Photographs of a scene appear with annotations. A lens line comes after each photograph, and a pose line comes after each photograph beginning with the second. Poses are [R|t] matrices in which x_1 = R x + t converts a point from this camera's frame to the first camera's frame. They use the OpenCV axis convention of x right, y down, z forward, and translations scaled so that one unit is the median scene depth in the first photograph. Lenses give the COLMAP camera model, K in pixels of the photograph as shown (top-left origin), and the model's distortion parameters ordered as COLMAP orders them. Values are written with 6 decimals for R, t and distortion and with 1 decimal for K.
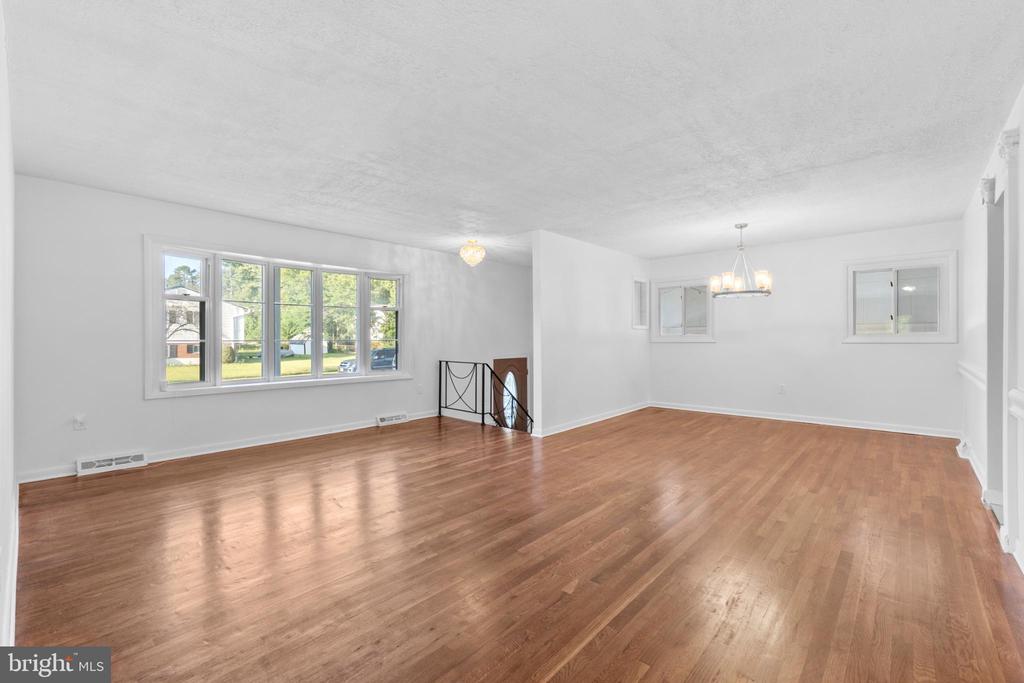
lens RADIAL K [[440.2, 0, 509.4], [0, 440.2, 337.6], [0, 0, 1]] dist [-0.005214, 0.000338]
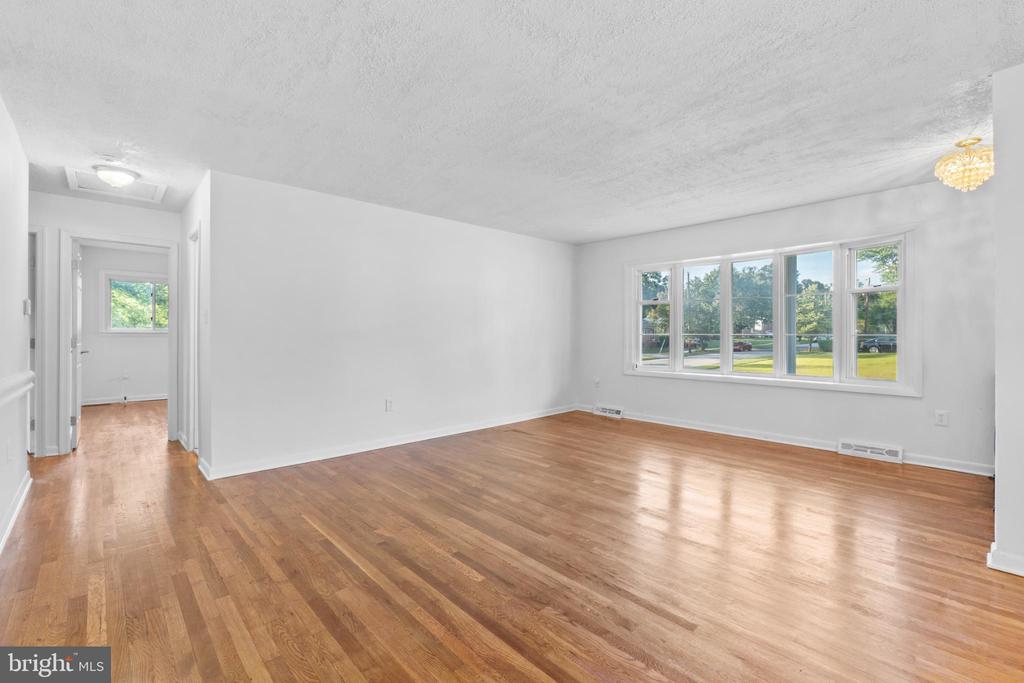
lens RADIAL K [[440.2, 0, 509.2], [0, 440.2, 337.8], [0, 0, 1]] dist [-0.005214, 0.000338]
pose [[-0.080928, 0.010634, -0.996663, 0.653117], [0.003587, 0.999940, 0.010377, 0.001063], [0.996714, -0.002736, -0.080961, 0.707658]]
